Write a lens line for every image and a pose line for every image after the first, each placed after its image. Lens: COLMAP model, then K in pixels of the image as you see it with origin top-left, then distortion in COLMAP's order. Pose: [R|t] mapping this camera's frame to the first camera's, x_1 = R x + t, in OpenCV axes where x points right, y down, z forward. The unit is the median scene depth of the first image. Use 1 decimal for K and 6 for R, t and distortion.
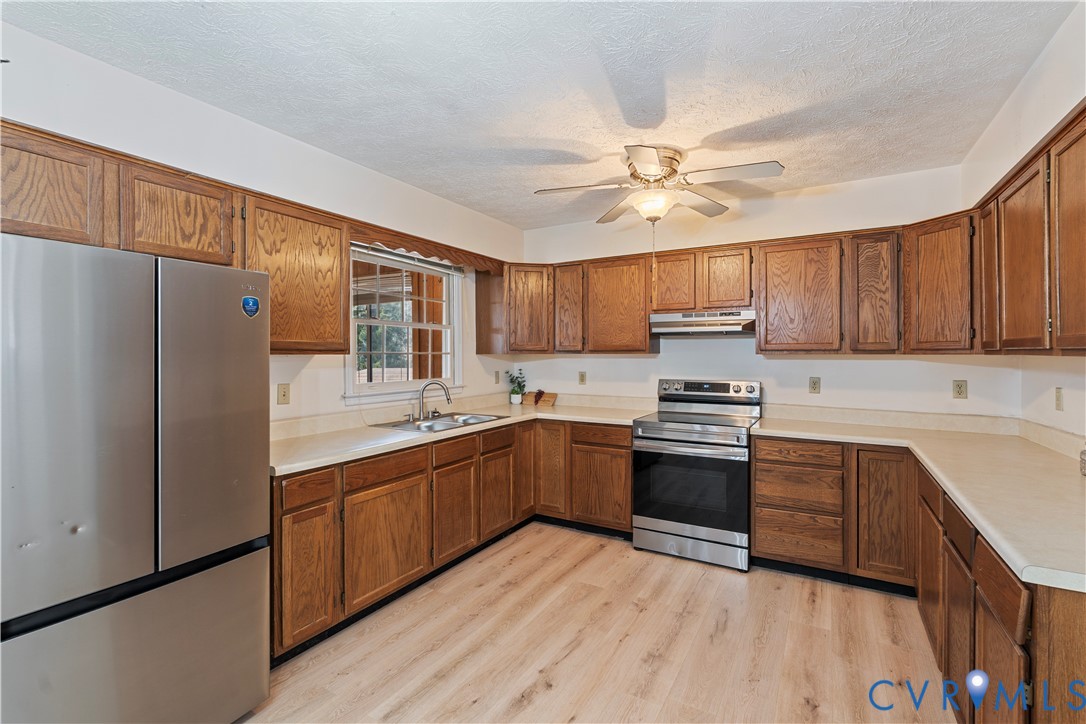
lens RADIAL K [[470.1, 0, 542.3], [0, 470.1, 387.4], [0, 0, 1]] dist [-0.002250, -0.000266]
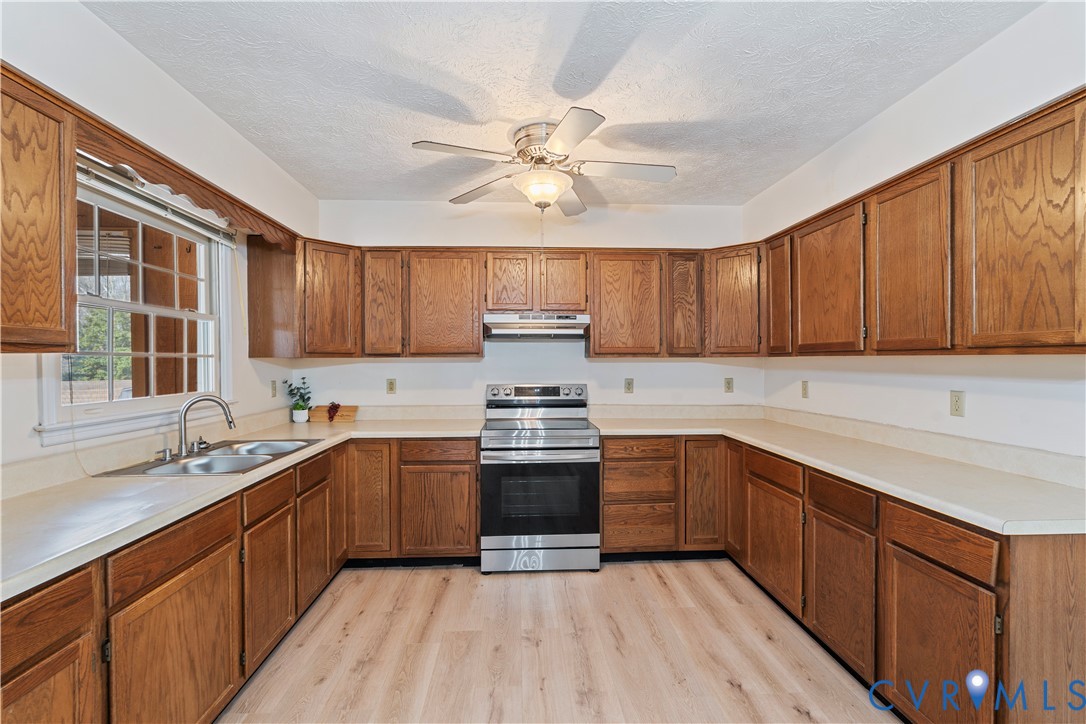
lens RADIAL K [[470.1, 0, 542.3], [0, 470.1, 387.4], [0, 0, 1]] dist [-0.002250, -0.000266]
pose [[0.841574, -0.031175, 0.539241, -0.210622], [0.039942, 0.999192, -0.004571, -0.004295], [-0.538663, 0.025385, 0.842139, 0.202383]]
